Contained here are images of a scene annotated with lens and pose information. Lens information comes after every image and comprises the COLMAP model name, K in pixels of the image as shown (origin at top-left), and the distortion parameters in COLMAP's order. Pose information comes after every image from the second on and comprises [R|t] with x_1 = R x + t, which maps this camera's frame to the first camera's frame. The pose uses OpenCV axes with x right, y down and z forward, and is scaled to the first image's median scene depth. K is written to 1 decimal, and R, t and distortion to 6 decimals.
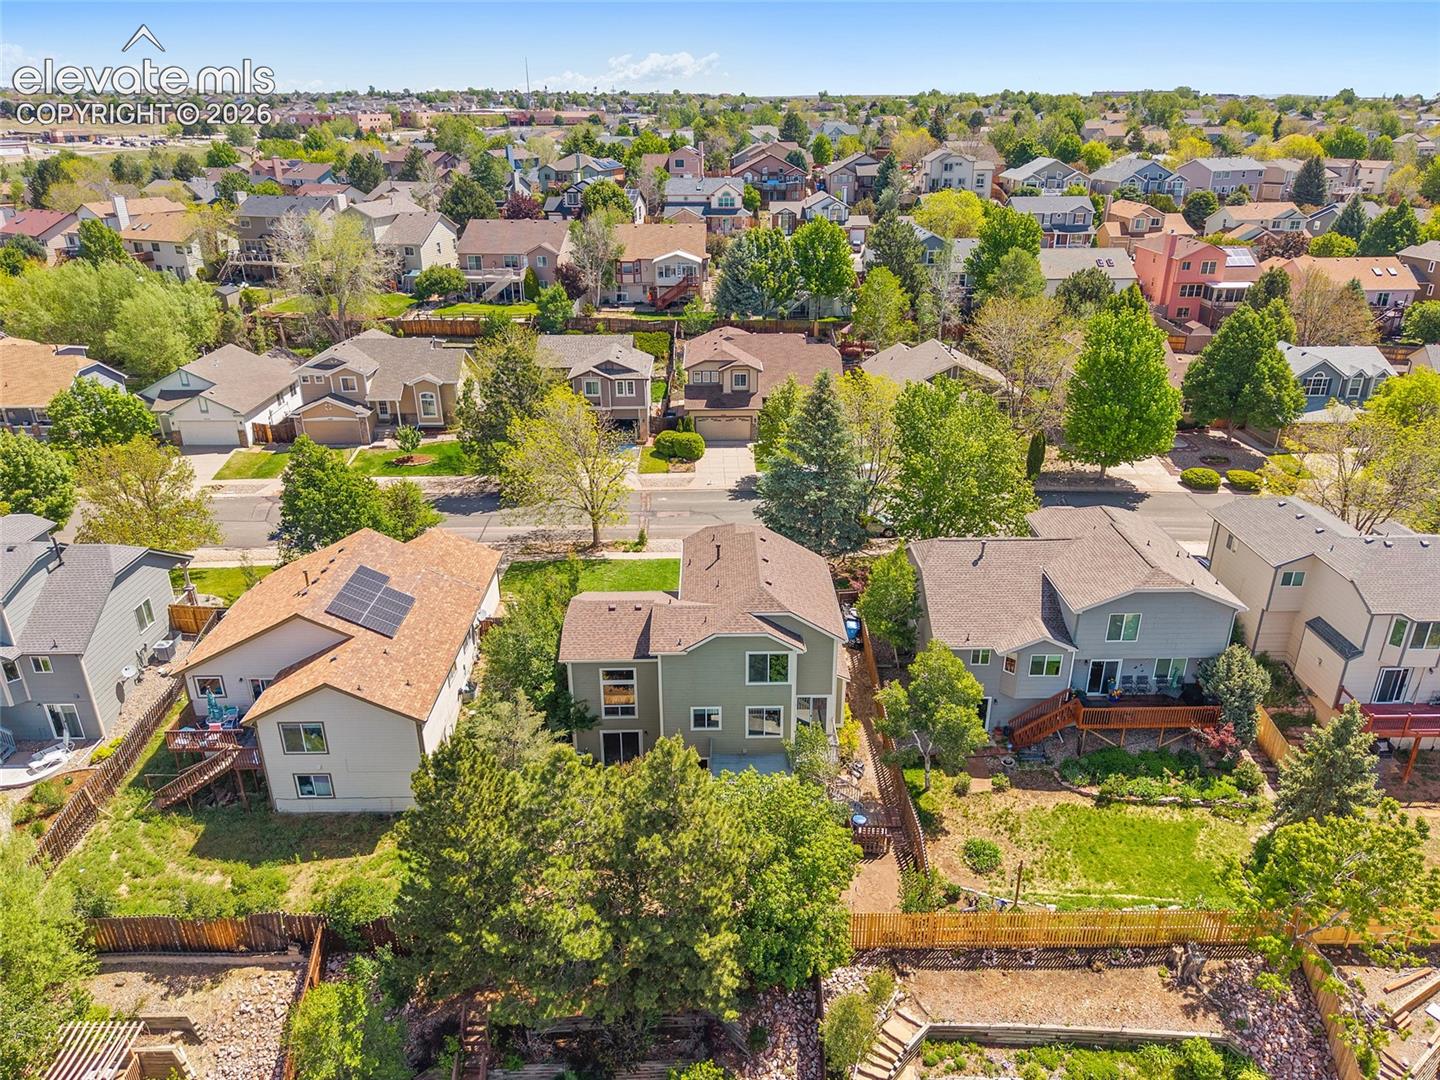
lens RADIAL K [[1011.0, 0, 723.5], [0, 1011.0, 534.2], [0, 0, 1]] dist [0.016180, -0.003263]
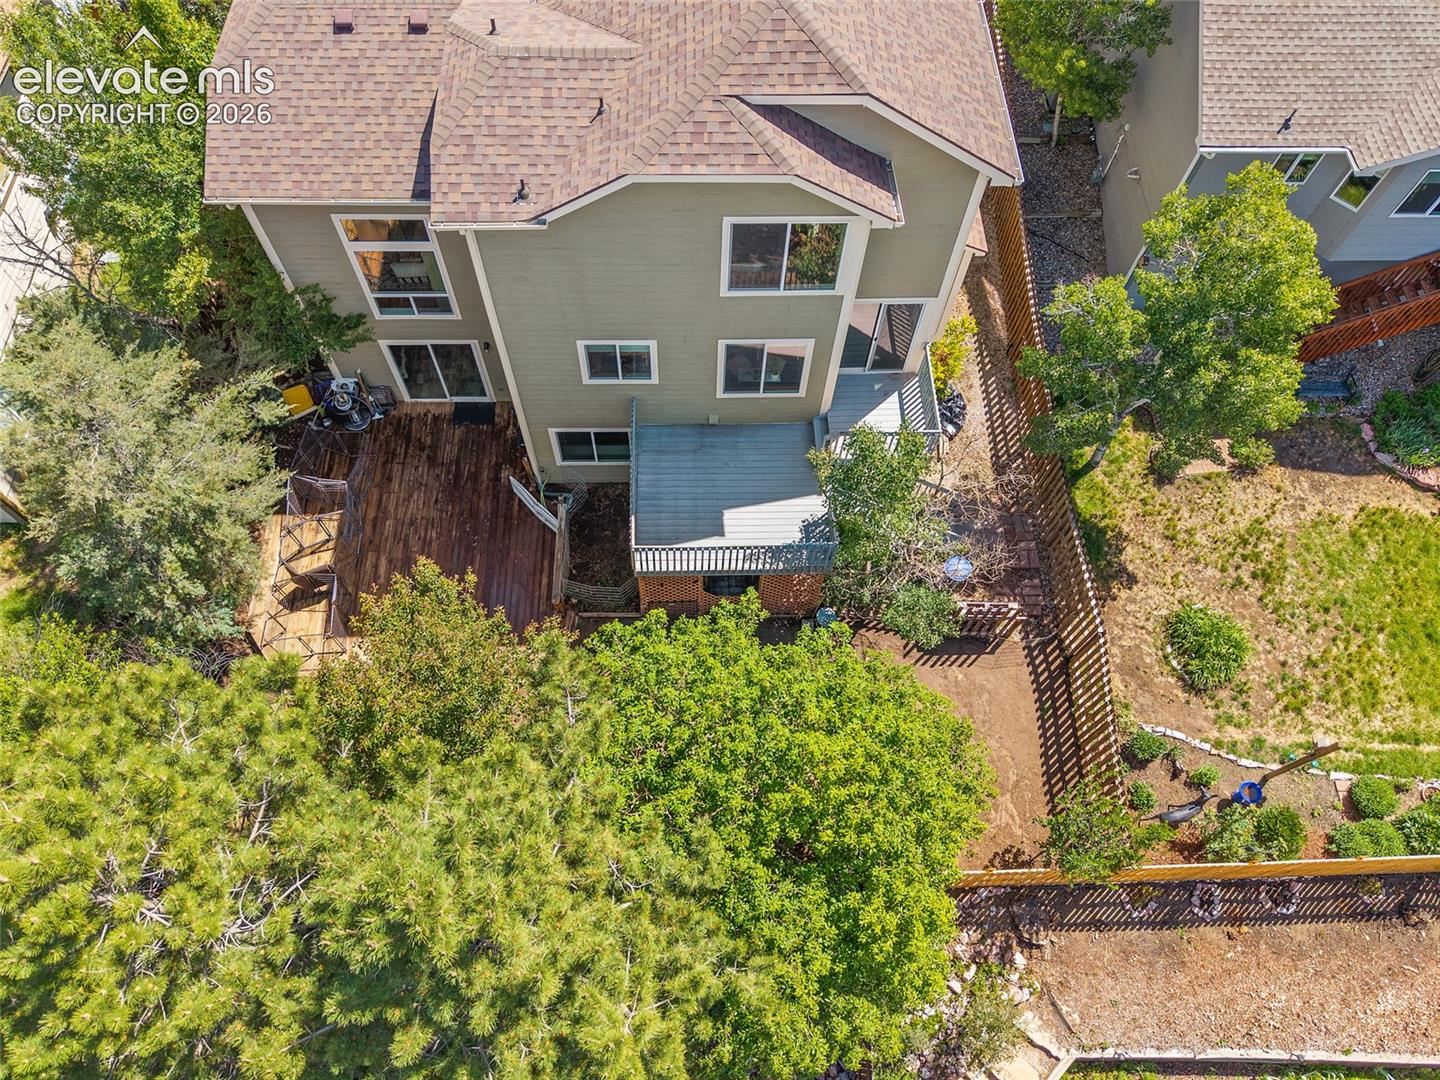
lens RADIAL K [[970.4, 0, 719.7], [0, 970.4, 546.7], [0, 0, 1]] dist [0.027708, -0.026969]
pose [[0.999382, 0.003582, 0.034966, 0.009355], [-0.025104, 0.769016, 0.638737, -0.007579], [-0.024601, -0.639220, 0.768630, 0.647325]]
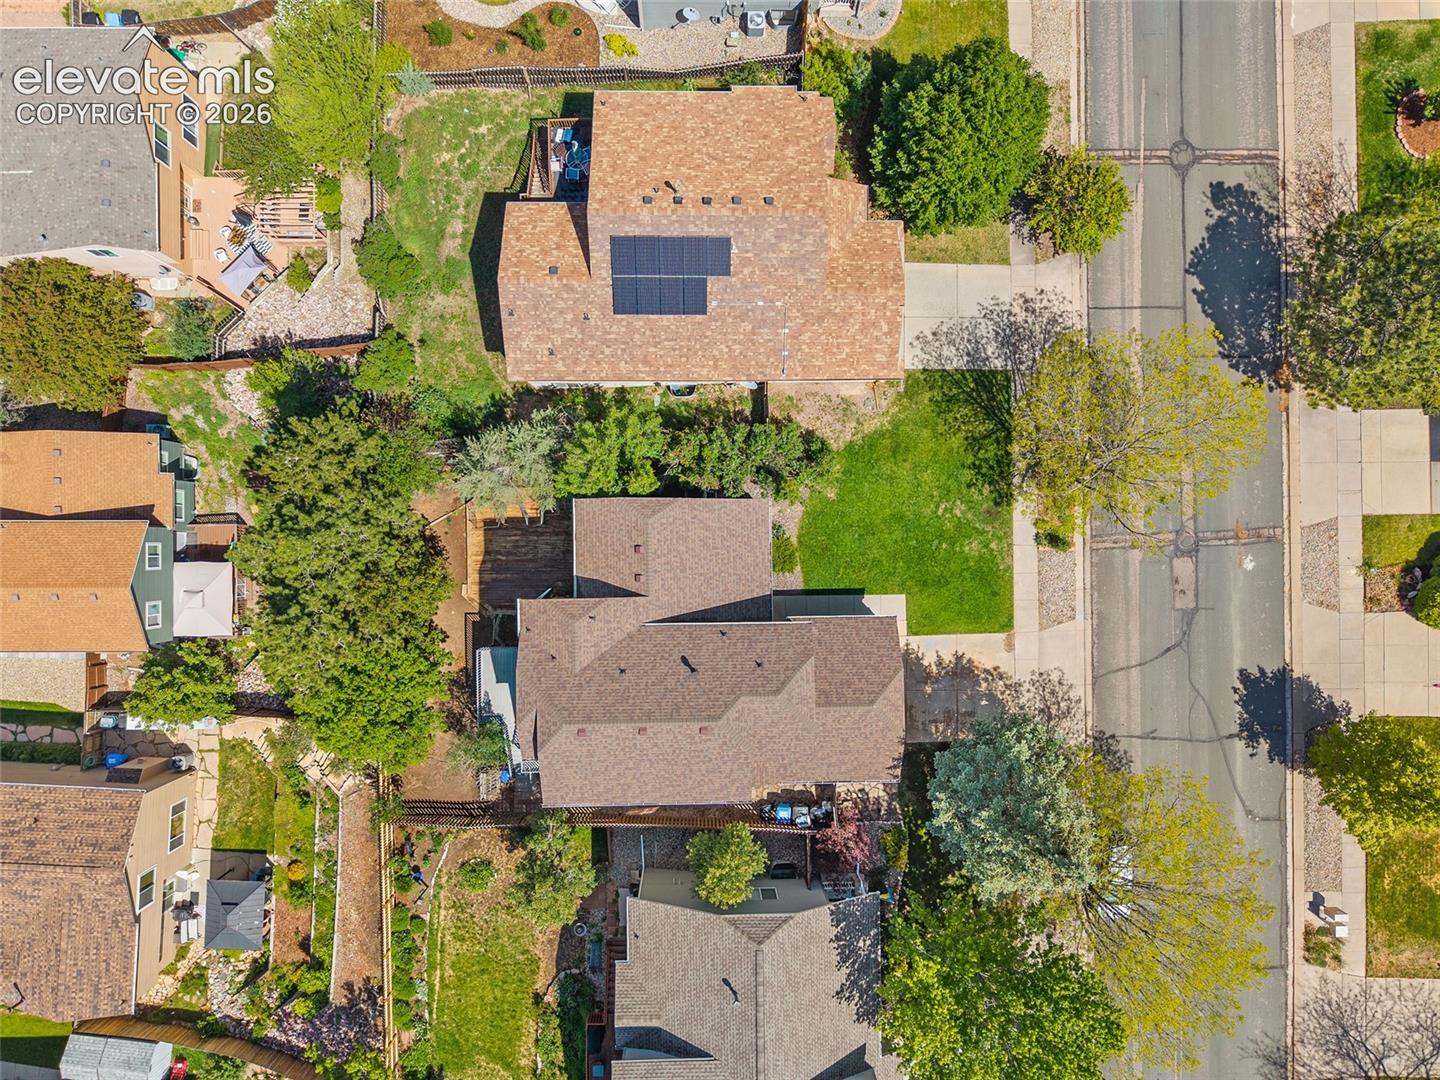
lens RADIAL K [[970.4, 0, 719.7], [0, 970.4, 546.7], [0, 0, 1]] dist [0.027708, -0.026969]
pose [[-0.007300, 0.999914, 0.010927, -0.130549], [-0.416715, -0.012975, 0.908945, -0.775067], [0.909008, 0.002081, 0.416774, 0.744092]]
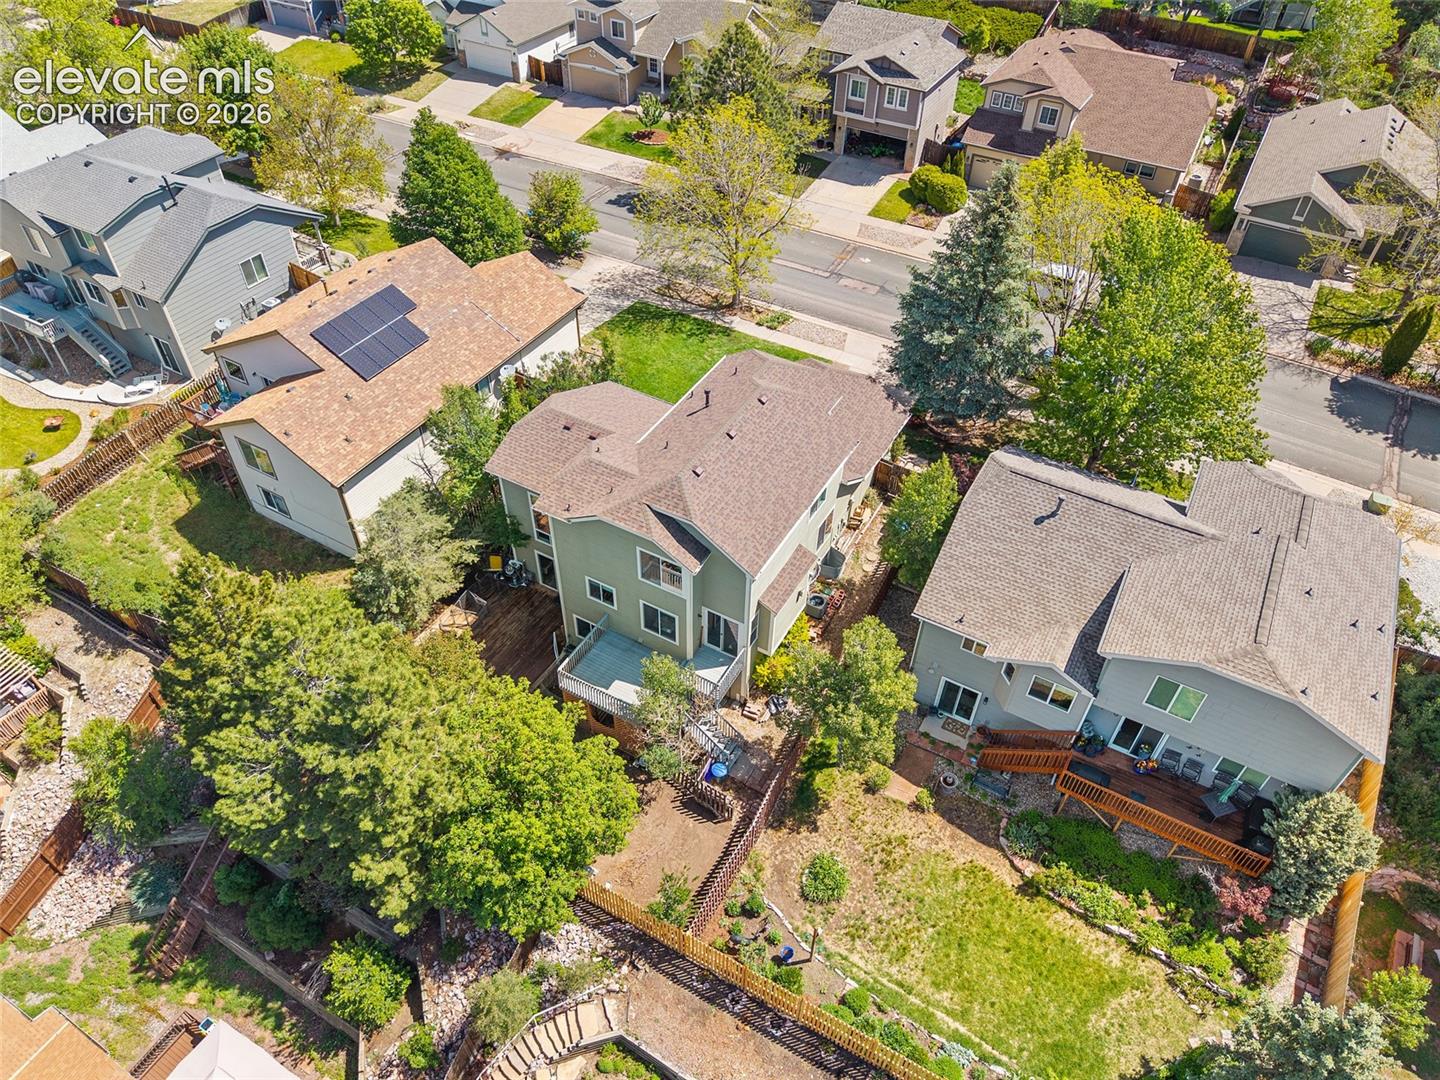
lens RADIAL K [[970.4, 0, 719.7], [0, 970.4, 546.7], [0, 0, 1]] dist [0.027708, -0.026969]
pose [[0.861632, 0.368363, -0.349140, 0.337900], [-0.218832, 0.890324, 0.399295, -0.199807], [0.457934, -0.267642, 0.847741, 0.355822]]
